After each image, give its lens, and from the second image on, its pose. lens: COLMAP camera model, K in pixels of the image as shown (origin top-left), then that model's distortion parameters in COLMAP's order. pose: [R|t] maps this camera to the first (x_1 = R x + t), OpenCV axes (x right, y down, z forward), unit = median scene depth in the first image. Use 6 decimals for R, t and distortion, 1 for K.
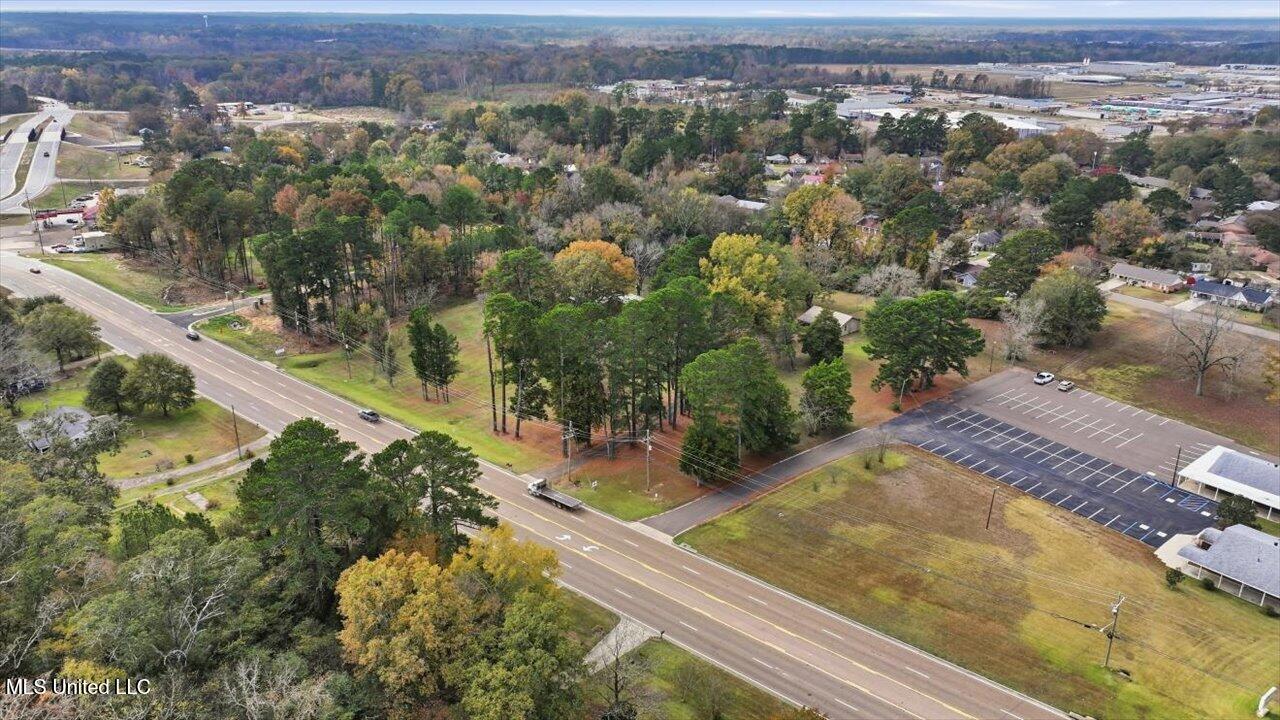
lens RADIAL K [[903.2, 0, 643.0], [0, 903.2, 353.4], [0, 0, 1]] dist [-0.004032, 0.025197]
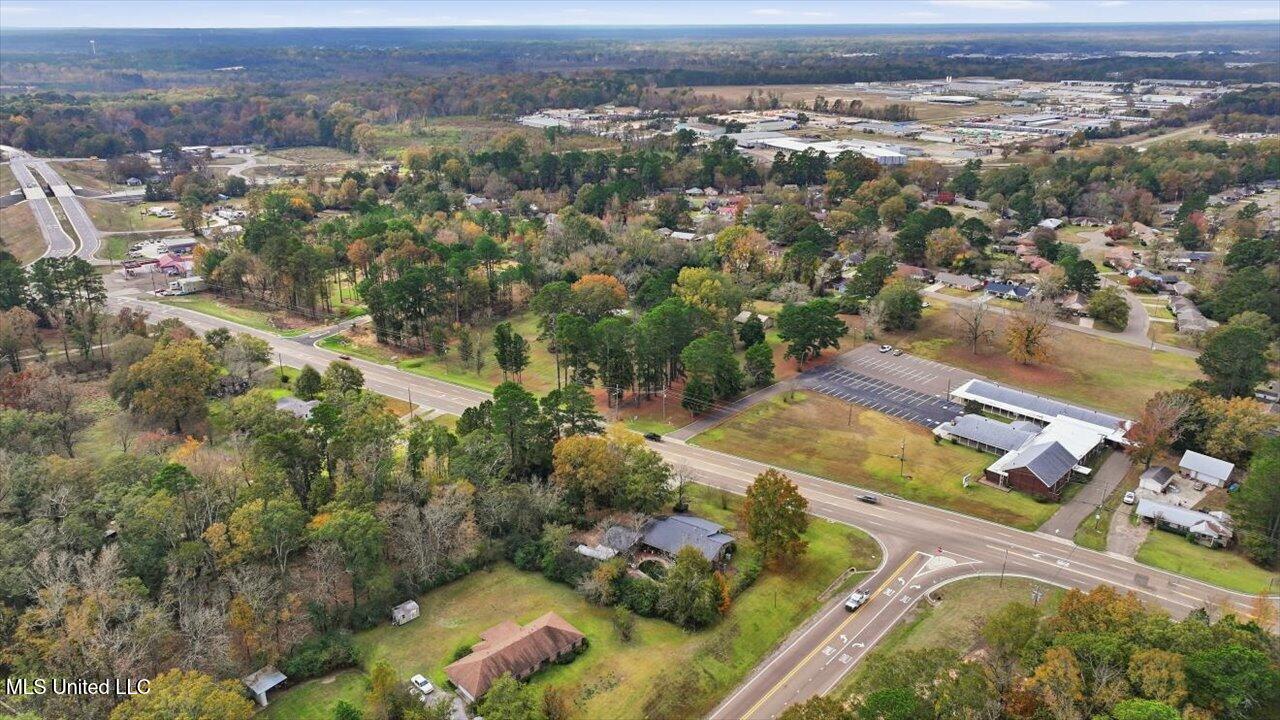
lens RADIAL K [[903.2, 0, 635.0], [0, 903.2, 363.8], [0, 0, 1]] dist [-0.004032, 0.025197]
pose [[0.993994, -0.051166, 0.096741, -0.145565], [0.050839, 0.998690, 0.005841, 0.018591], [-0.096913, -0.000888, 0.995292, -0.505630]]
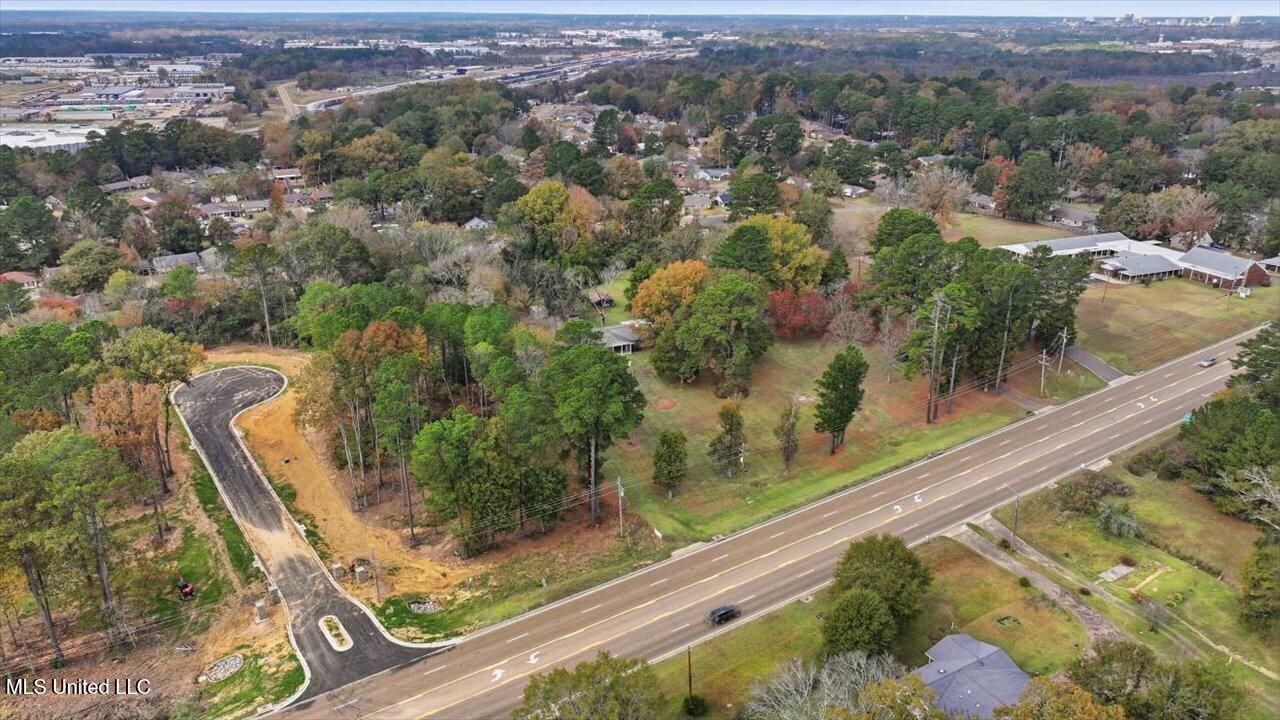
lens RADIAL K [[903.2, 0, 639.7], [0, 903.2, 362.1], [0, 0, 1]] dist [-0.004032, 0.025197]
pose [[0.282467, -0.352496, 0.892165, -0.919006], [0.335999, 0.907478, 0.252166, -0.278184], [-0.898508, 0.228538, 0.374771, 0.710321]]
